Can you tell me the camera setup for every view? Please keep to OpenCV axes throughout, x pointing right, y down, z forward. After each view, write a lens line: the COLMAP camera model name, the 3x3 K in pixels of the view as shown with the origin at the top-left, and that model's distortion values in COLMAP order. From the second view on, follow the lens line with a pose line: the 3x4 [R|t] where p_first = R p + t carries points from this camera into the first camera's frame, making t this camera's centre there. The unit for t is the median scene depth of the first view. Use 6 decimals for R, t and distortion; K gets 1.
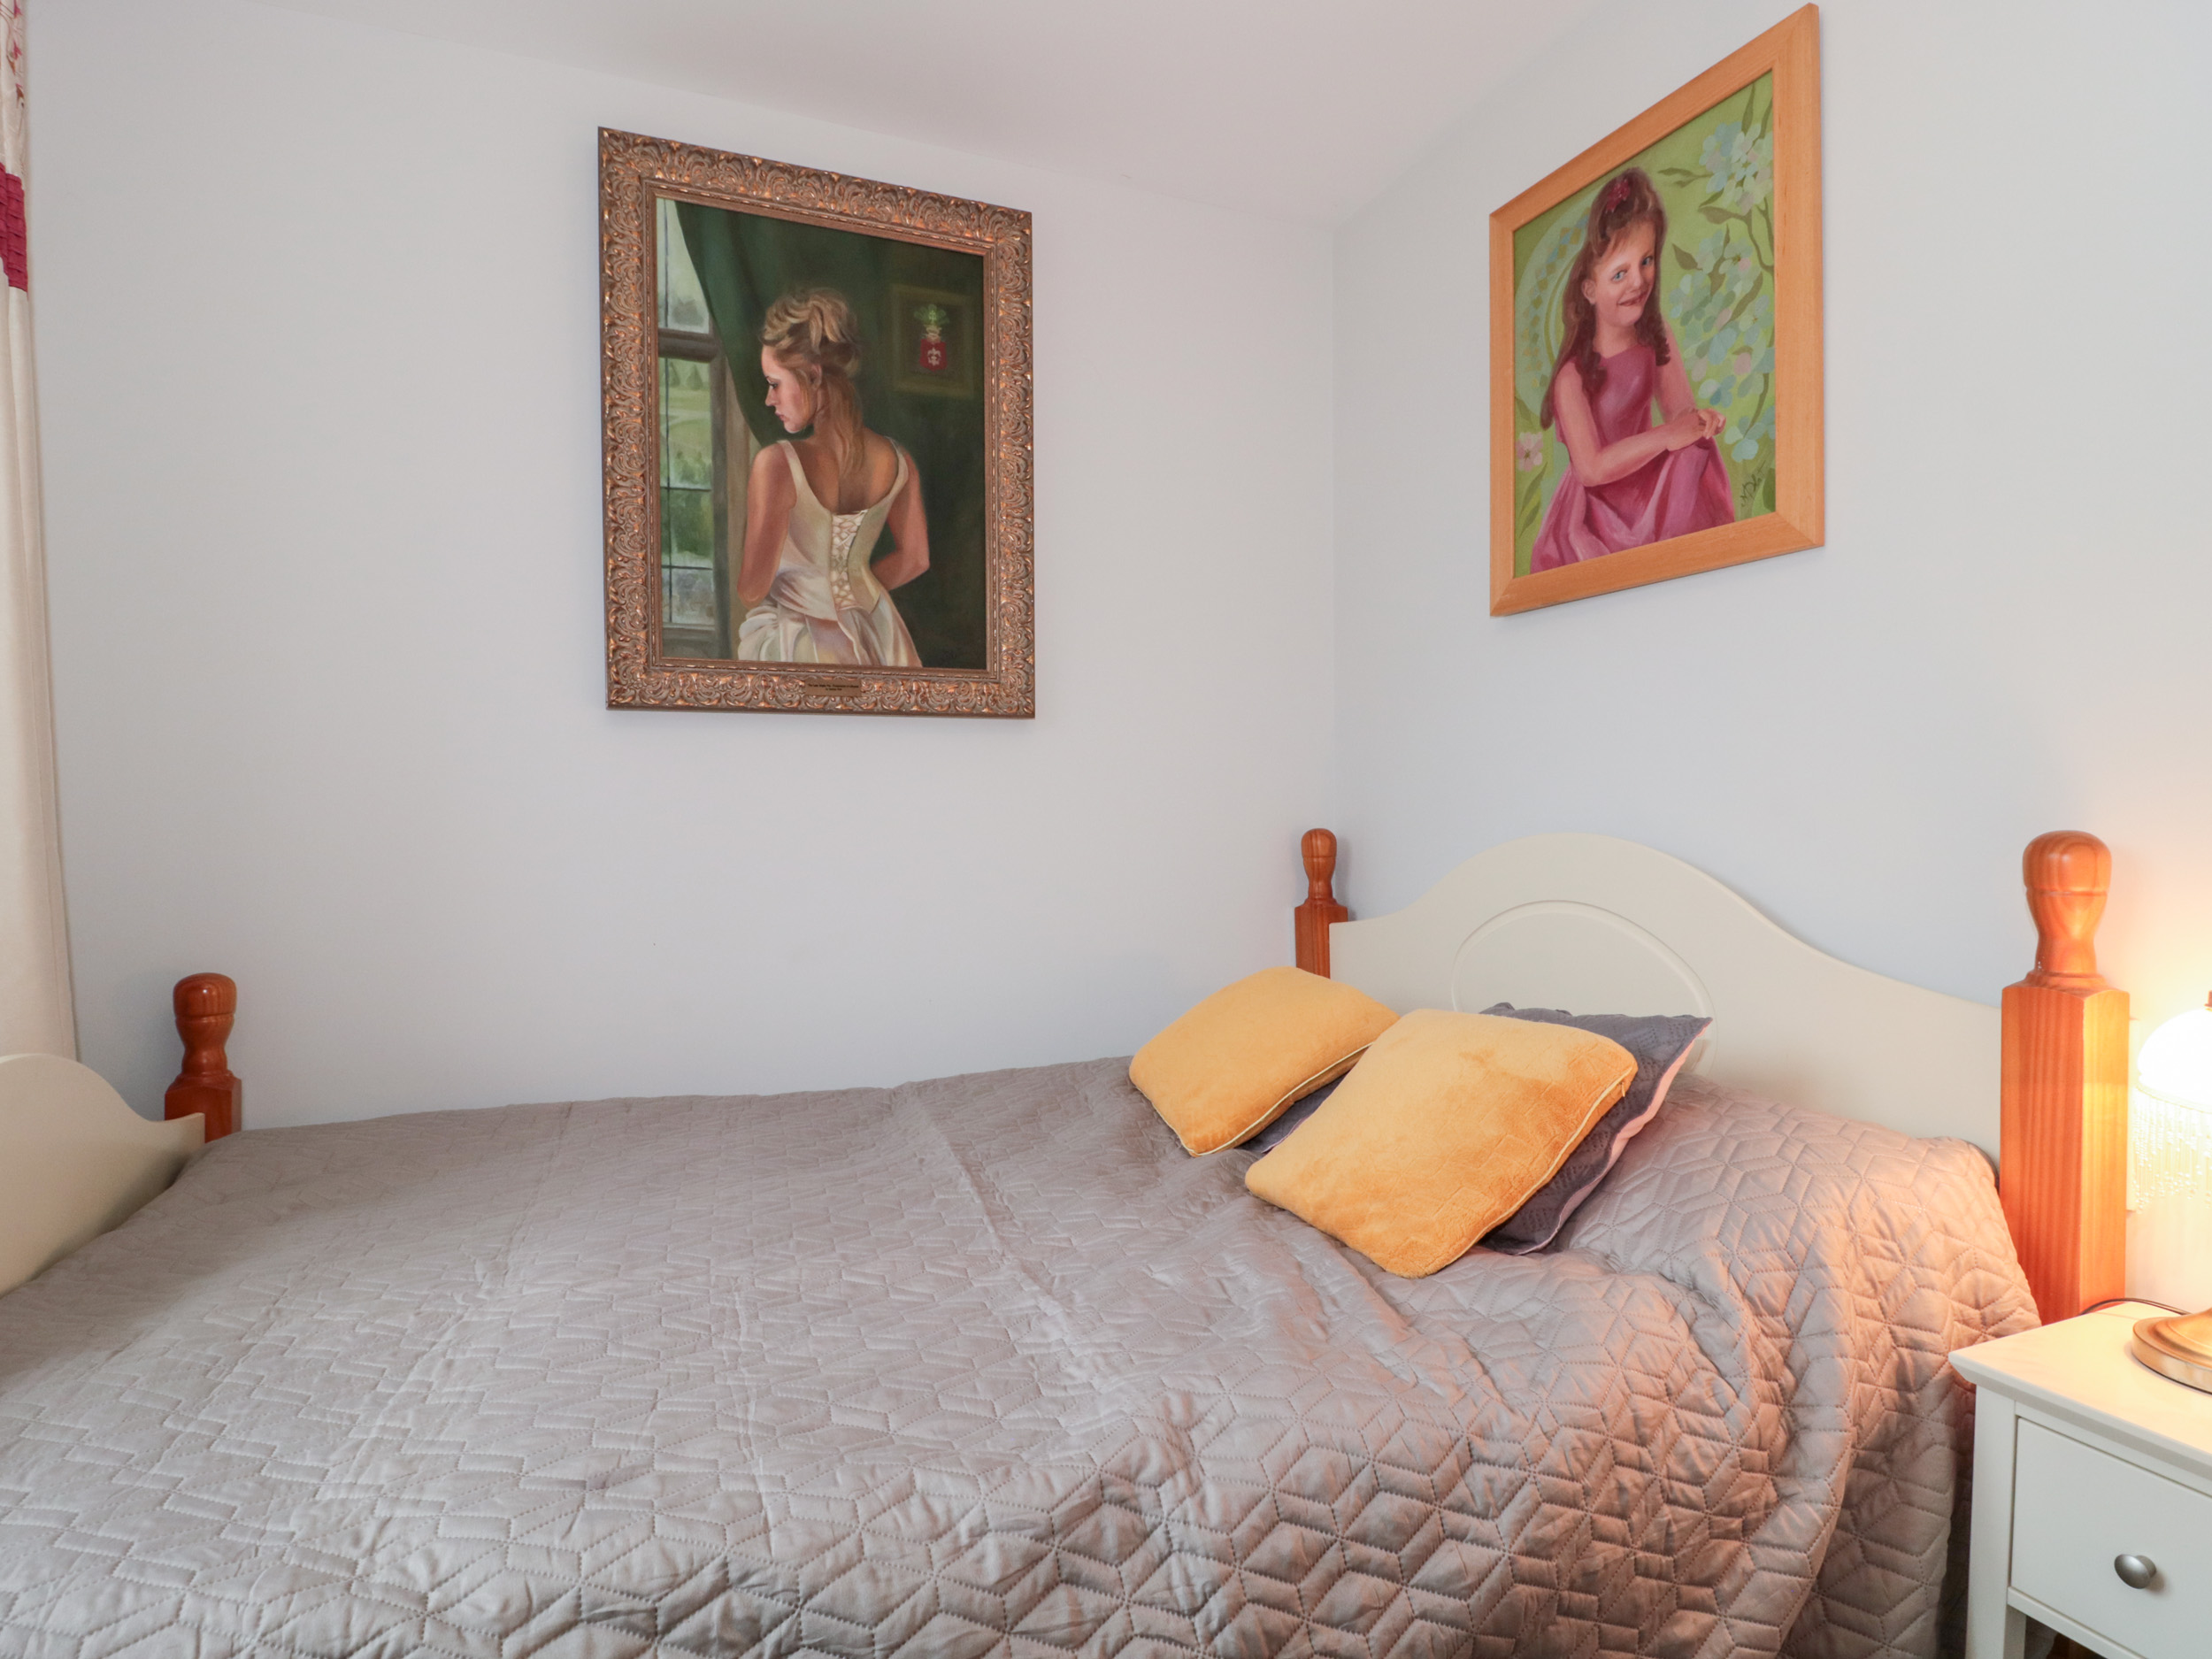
lens RADIAL K [[1186.6, 0, 1113.4], [0, 1186.6, 834.8], [0, 0, 1]] dist [0.002225, -0.011051]
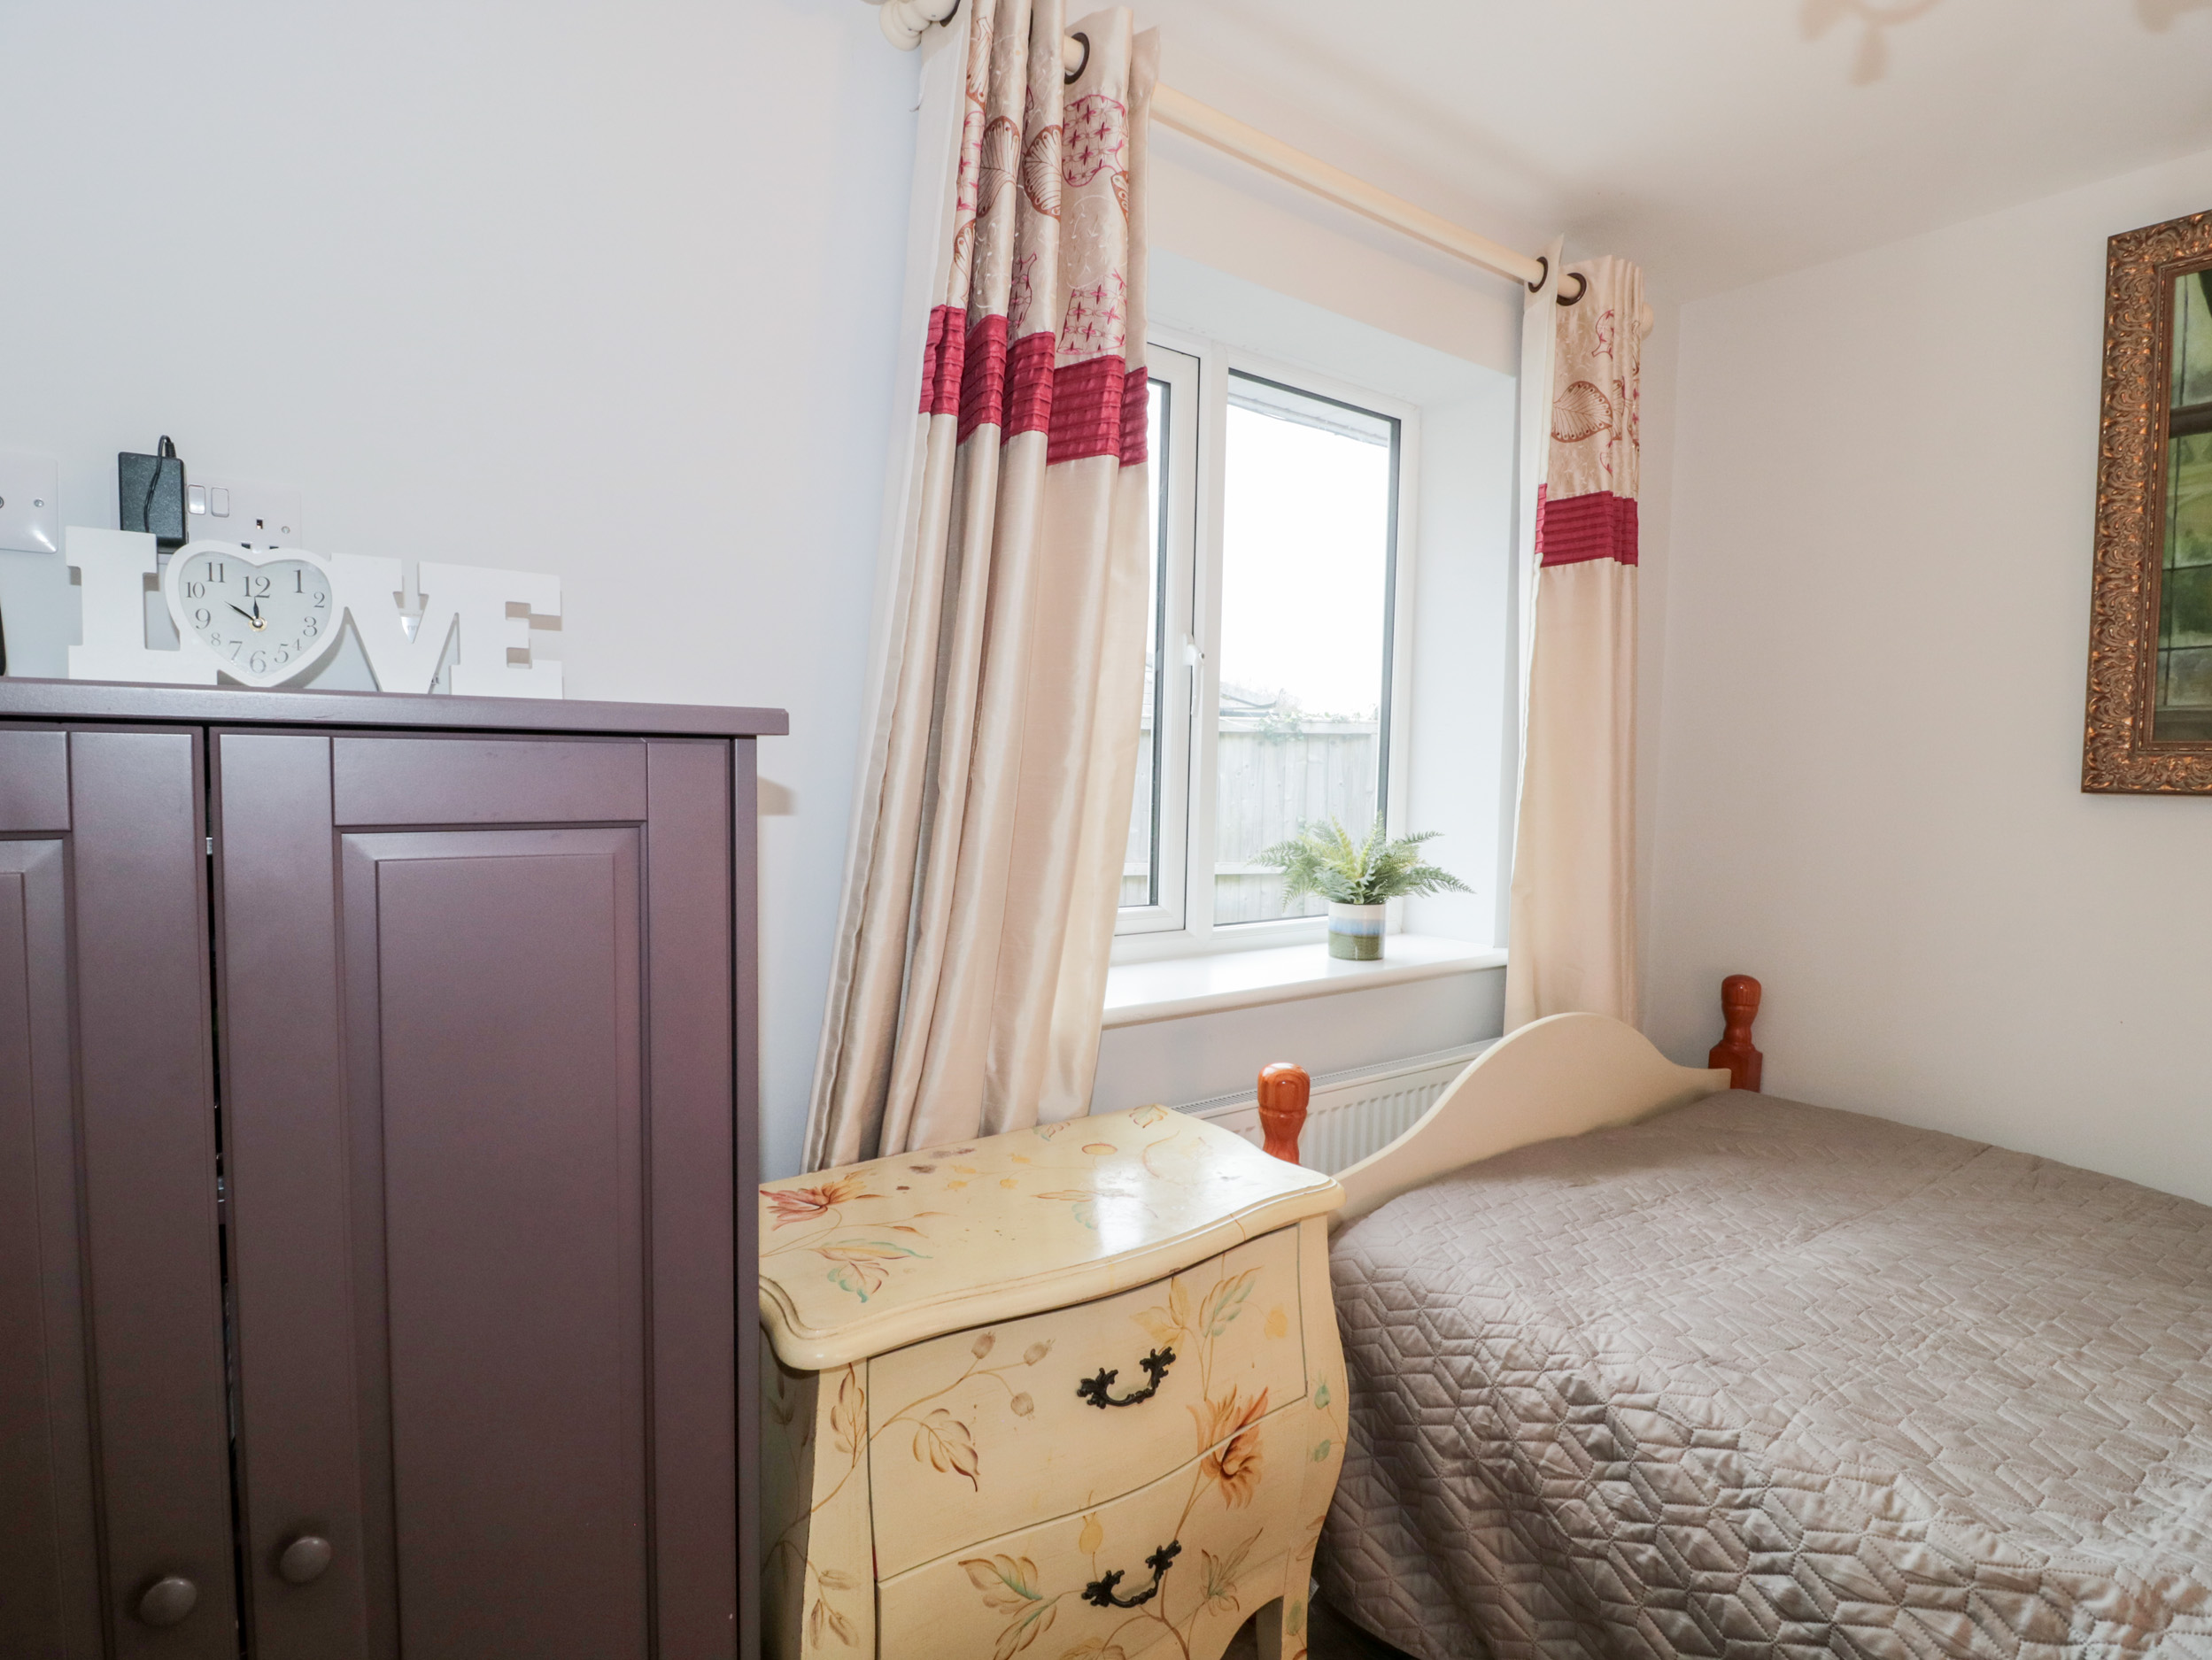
lens RADIAL K [[1186.5, 0, 1113.4], [0, 1186.5, 835.3], [0, 0, 1]] dist [0.002225, -0.011051]
pose [[0.237418, 0.073606, -0.968615, 0.708235], [-0.032275, 0.997172, 0.067866, -0.203800], [0.970871, 0.015150, 0.239122, -0.160182]]
